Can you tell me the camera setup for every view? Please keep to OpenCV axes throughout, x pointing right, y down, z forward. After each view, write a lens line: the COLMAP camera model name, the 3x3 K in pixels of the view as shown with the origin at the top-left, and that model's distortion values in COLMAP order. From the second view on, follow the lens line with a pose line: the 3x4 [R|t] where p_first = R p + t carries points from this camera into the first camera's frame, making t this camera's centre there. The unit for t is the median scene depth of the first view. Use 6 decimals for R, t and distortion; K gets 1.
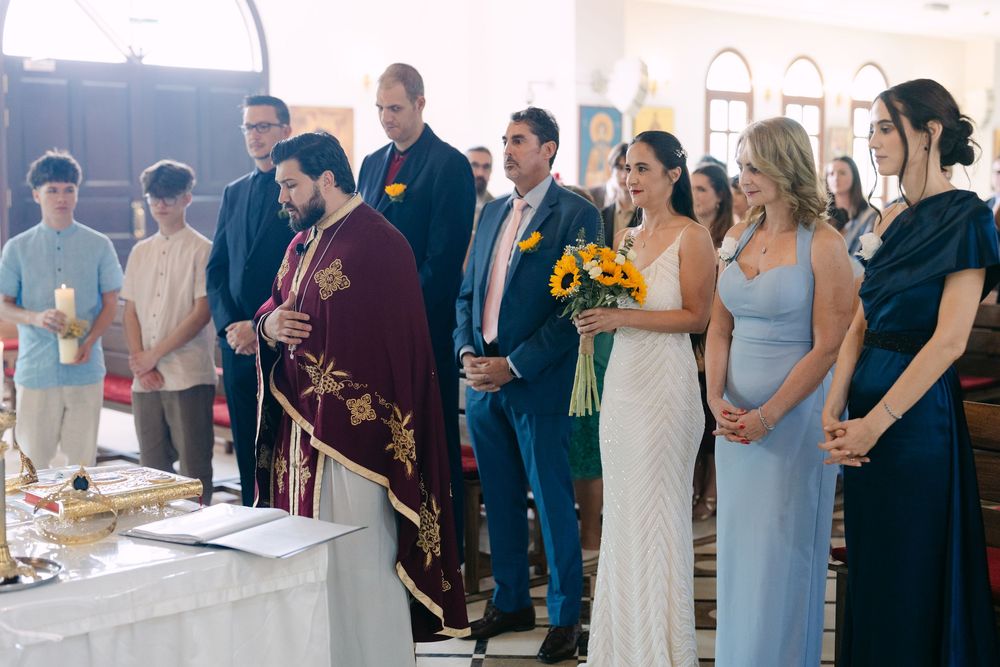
lens RADIAL K [[1420.2, 0, 500.0], [0, 1420.2, 333.5], [0, 0, 1]] dist [-0.008004, -0.003926]
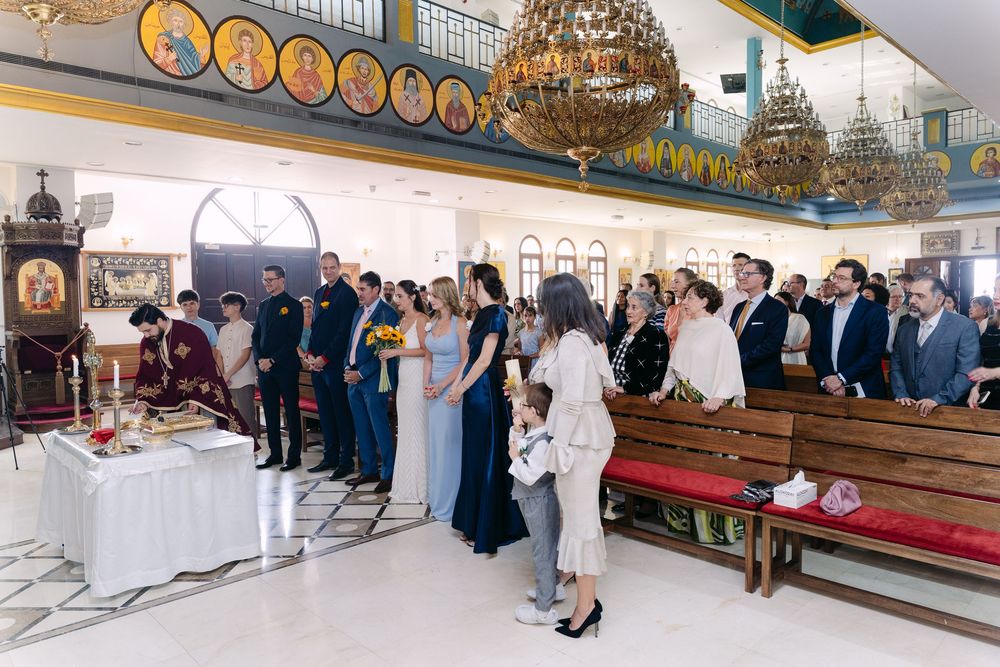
lens RADIAL K [[680.1, 0, 500.0], [0, 680.1, 333.5], [0, 0, 1]] dist [-0.005910, -0.001989]
pose [[0.999284, -0.011601, 0.036006, 0.200634], [0.013198, 0.998926, -0.044421, 0.007618], [-0.035452, 0.044864, 0.998364, -0.200704]]
